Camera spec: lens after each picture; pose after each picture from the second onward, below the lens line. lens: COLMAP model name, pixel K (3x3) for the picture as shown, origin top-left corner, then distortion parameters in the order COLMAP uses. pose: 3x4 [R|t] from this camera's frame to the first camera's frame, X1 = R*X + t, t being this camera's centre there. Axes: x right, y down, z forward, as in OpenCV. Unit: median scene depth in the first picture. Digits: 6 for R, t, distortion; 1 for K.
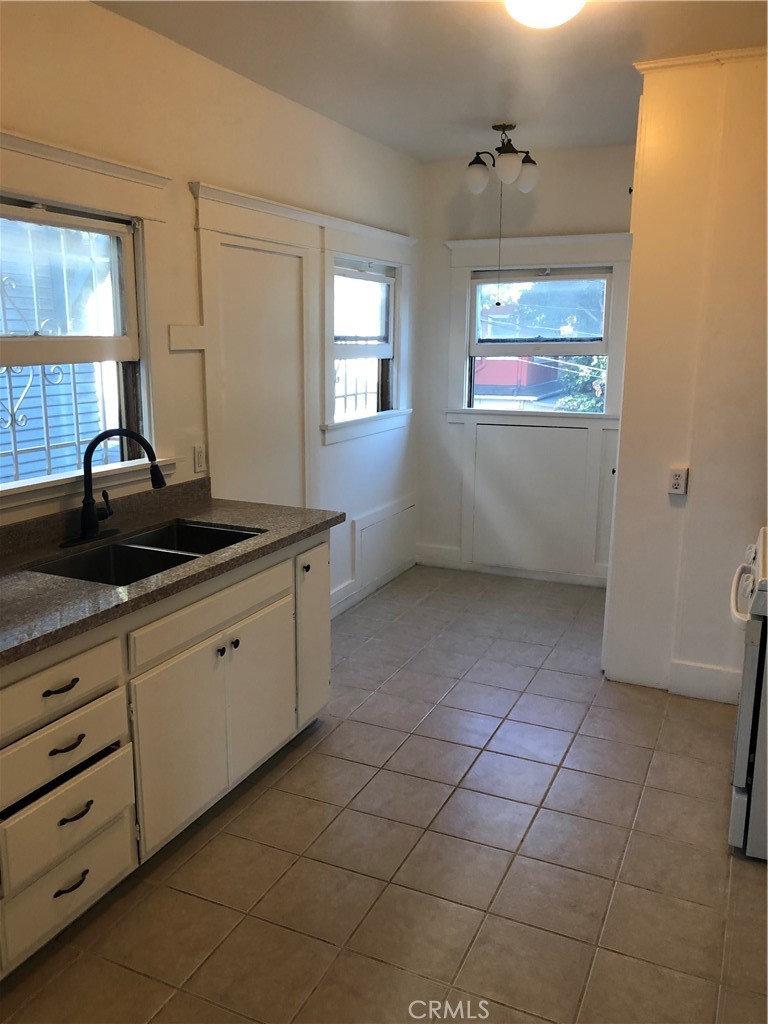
lens RADIAL K [[822.0, 0, 384.0], [0, 822.0, 512.0], [0, 0, 1]] dist [0.047937, -0.064702]
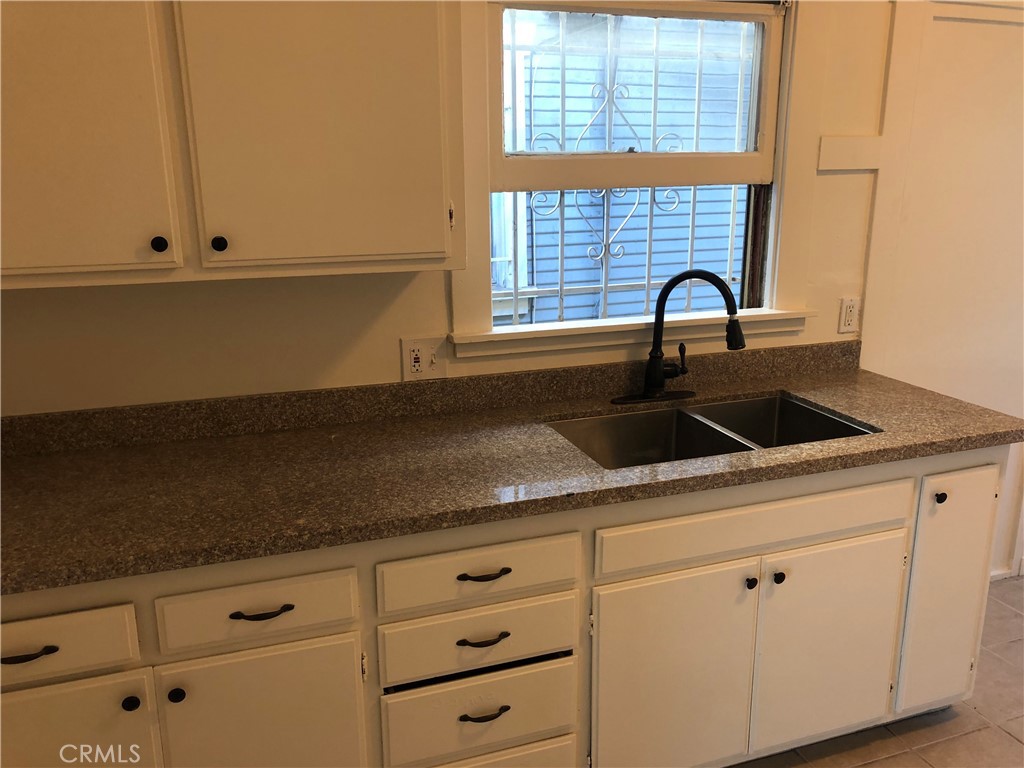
lens RADIAL K [[822.0, 0, 518.7], [0, 822.0, 391.9], [0, 0, 1]] dist [0.047937, -0.064702]
pose [[0.693555, 0.178554, -0.697926, 0.134211], [-0.135245, 0.983844, 0.117304, -0.053440], [0.707595, 0.013034, 0.706498, 0.304269]]
